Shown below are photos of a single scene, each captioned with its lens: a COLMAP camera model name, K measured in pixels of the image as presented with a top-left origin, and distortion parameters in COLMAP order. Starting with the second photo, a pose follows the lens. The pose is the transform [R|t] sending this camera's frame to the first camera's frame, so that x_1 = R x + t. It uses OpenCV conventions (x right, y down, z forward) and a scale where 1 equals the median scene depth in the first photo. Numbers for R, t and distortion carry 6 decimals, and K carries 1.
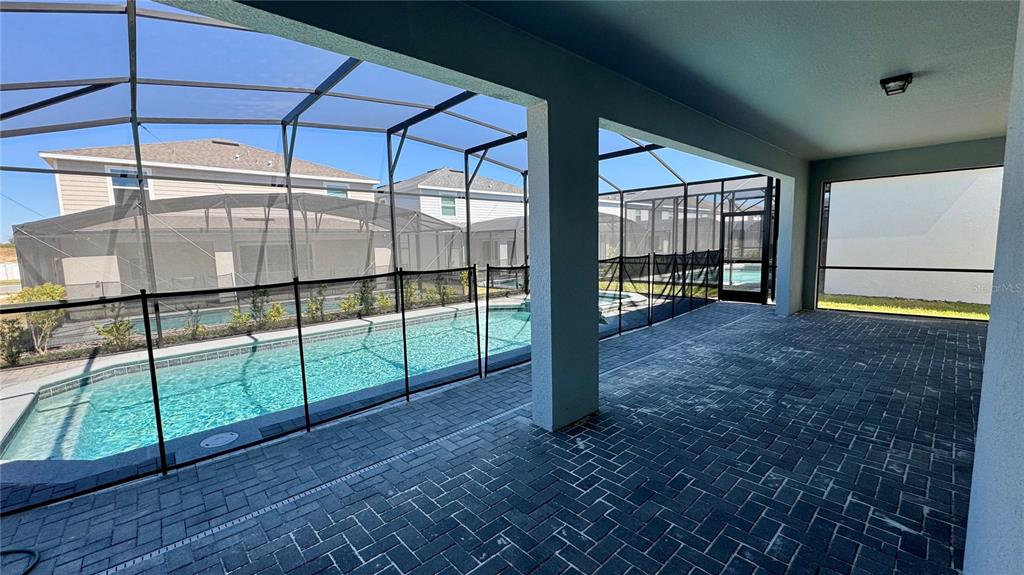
lens RADIAL K [[405.6, 0, 508.2], [0, 405.6, 289.3], [0, 0, 1]] dist [-0.002709, 0.000480]
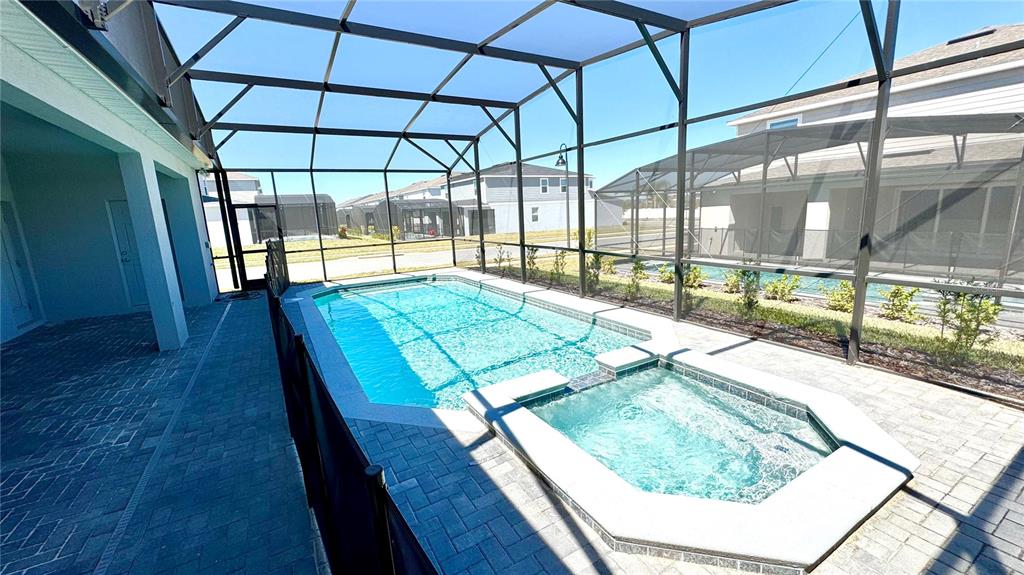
lens RADIAL K [[405.6, 0, 505.8], [0, 405.6, 287.7], [0, 0, 1]] dist [-0.002709, 0.000480]
pose [[-0.206006, 0.215413, -0.954546, 0.932860], [-0.061322, 0.970710, 0.232295, -0.247210], [0.976627, 0.106389, -0.186762, 1.750551]]
